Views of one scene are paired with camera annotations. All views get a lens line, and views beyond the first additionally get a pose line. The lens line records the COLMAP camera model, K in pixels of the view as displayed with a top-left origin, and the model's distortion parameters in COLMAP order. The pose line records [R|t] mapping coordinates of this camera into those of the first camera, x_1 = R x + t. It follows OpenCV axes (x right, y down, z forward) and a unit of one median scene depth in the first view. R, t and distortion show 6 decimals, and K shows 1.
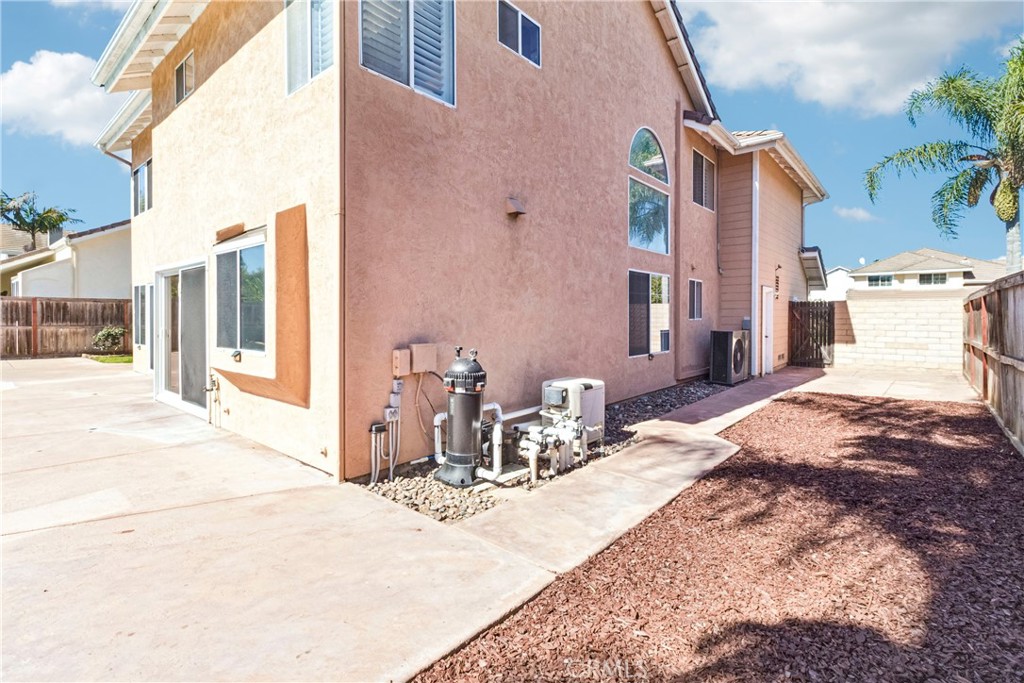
lens RADIAL K [[475.8, 0, 507.5], [0, 475.8, 319.5], [0, 0, 1]] dist [0.002442, -0.000033]
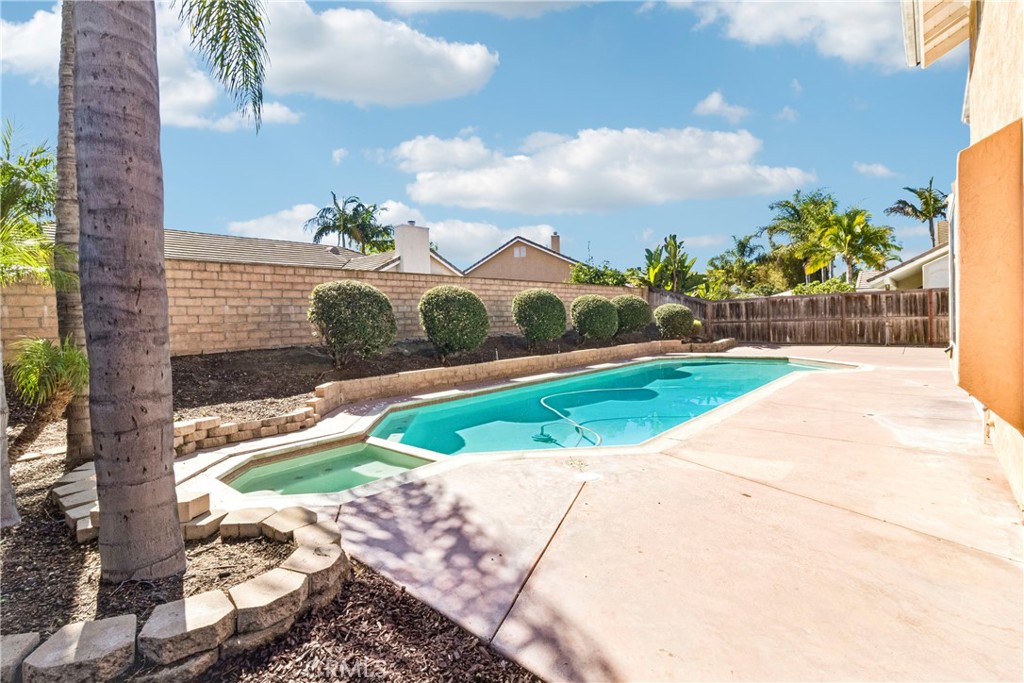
lens RADIAL K [[475.8, 0, 507.5], [0, 475.8, 319.5], [0, 0, 1]] dist [0.002442, -0.000033]
pose [[-0.020950, -0.005052, -0.999768, 0.085765], [0.025090, 0.999670, -0.005577, 0.004481], [0.999466, -0.025201, -0.020816, 0.113656]]
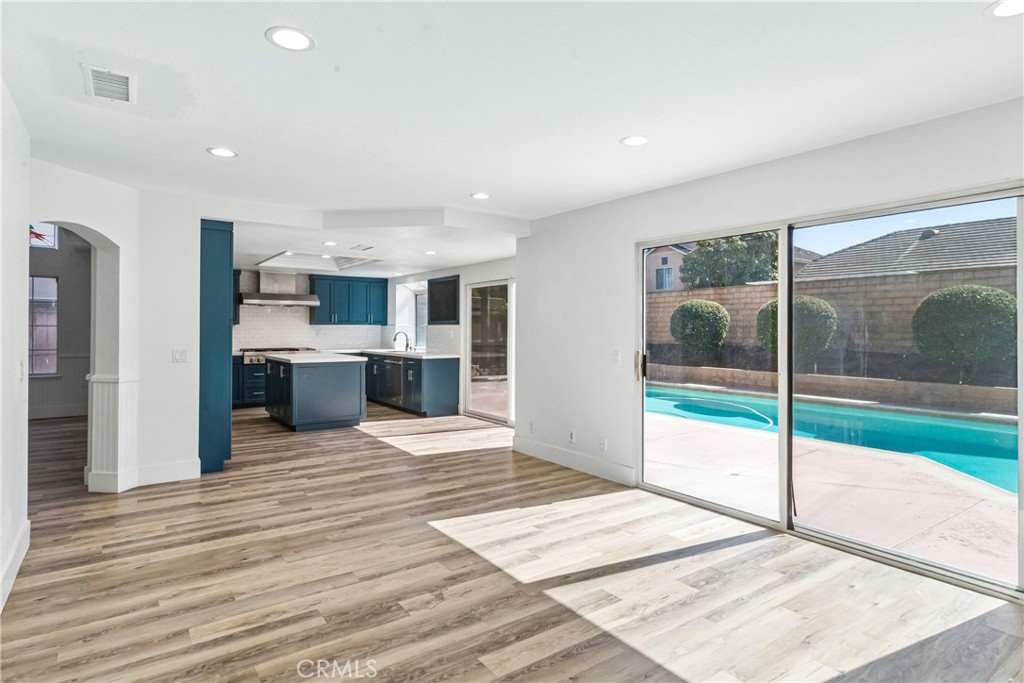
lens RADIAL K [[563.7, 0, 509.9], [0, 563.7, 328.0], [0, 0, 1]] dist [0.000456, -0.000220]
pose [[-0.969206, -0.007006, 0.246152, -0.531291], [-0.005254, 0.999956, 0.007772, -0.009157], [-0.246196, 0.006240, -0.969200, 1.146675]]
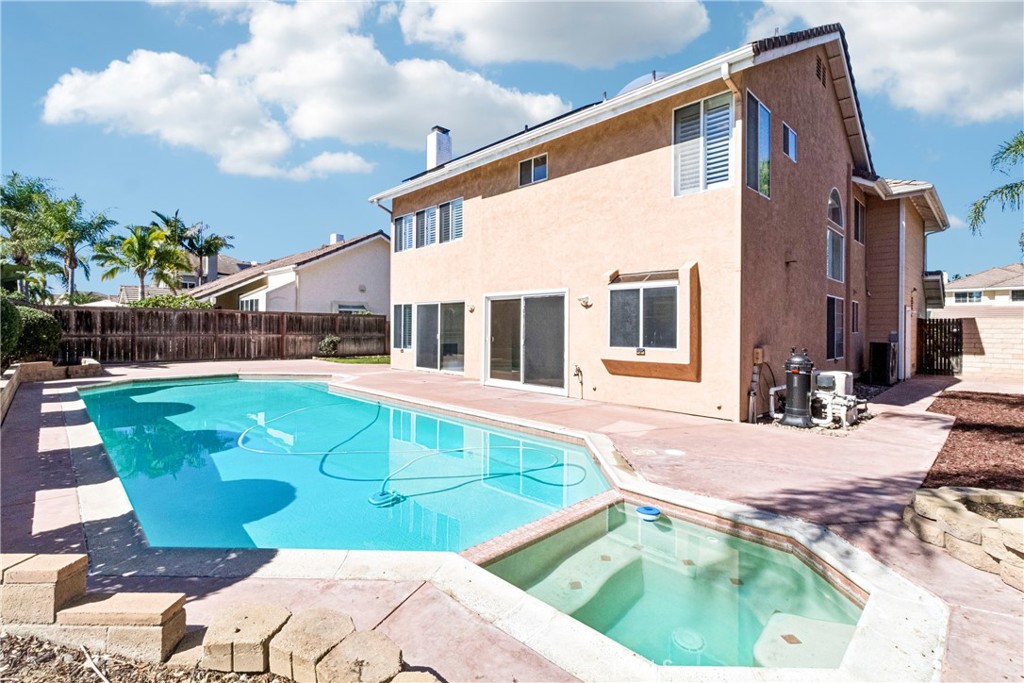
lens RADIAL K [[471.8, 0, 503.5], [0, 471.8, 325.1], [0, 0, 1]] dist [0.000869, -0.000594]
pose [[0.995778, 0.006501, -0.091568, -0.338867], [-0.007977, 0.999844, -0.015766, 0.005101], [0.091451, 0.016430, 0.995674, -0.262585]]
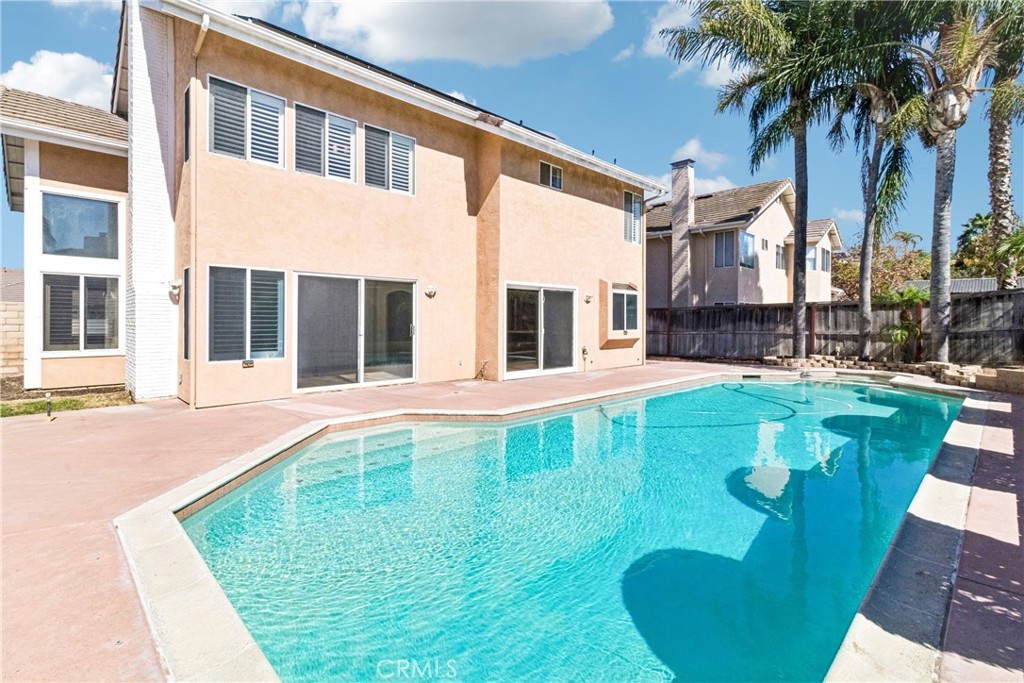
lens RADIAL K [[471.8, 0, 503.5], [0, 471.8, 325.1], [0, 0, 1]] dist [0.000869, -0.000594]
pose [[0.104392, -0.009885, 0.994487, -1.263596], [0.005677, 0.999940, 0.009344, 0.001591], [-0.994520, 0.004670, 0.104442, 0.535411]]
